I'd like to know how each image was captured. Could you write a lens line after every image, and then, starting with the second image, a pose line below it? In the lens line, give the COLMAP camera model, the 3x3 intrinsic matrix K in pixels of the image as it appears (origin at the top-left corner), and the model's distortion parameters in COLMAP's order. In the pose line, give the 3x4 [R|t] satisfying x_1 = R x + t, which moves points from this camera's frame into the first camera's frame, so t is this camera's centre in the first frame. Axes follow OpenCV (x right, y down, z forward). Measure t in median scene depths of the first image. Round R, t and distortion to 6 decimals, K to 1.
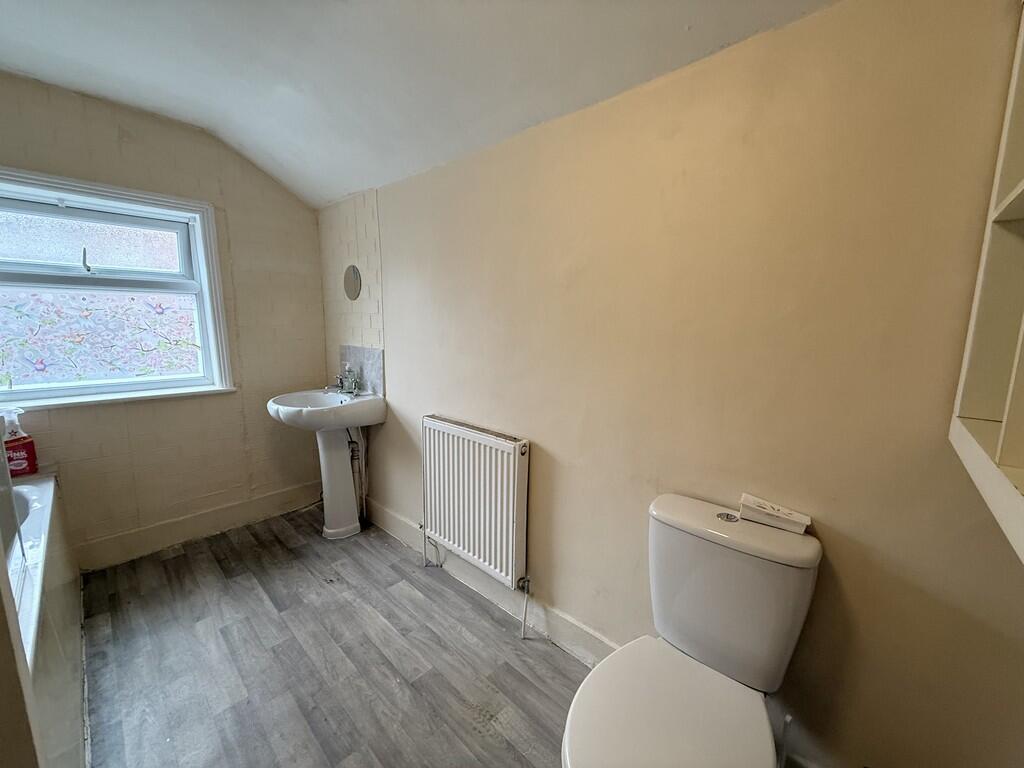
lens RADIAL K [[408.5, 0, 510.2], [0, 408.5, 384.0], [0, 0, 1]] dist [-0.000103, 0.000516]
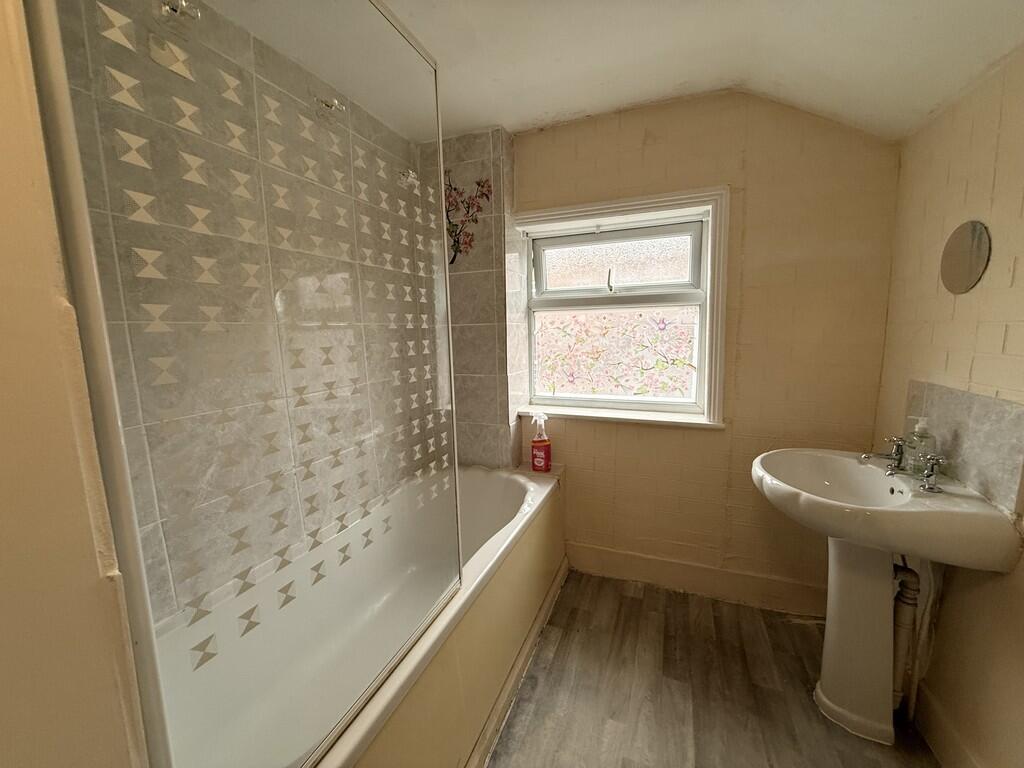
lens RADIAL K [[408.5, 0, 510.2], [0, 408.5, 384.0], [0, 0, 1]] dist [-0.000103, 0.000516]
pose [[0.371365, 0.107347, -0.922261, -0.133176], [-0.116661, 0.990817, 0.068351, -0.076279], [0.921129, 0.082208, 0.380478, 0.357898]]
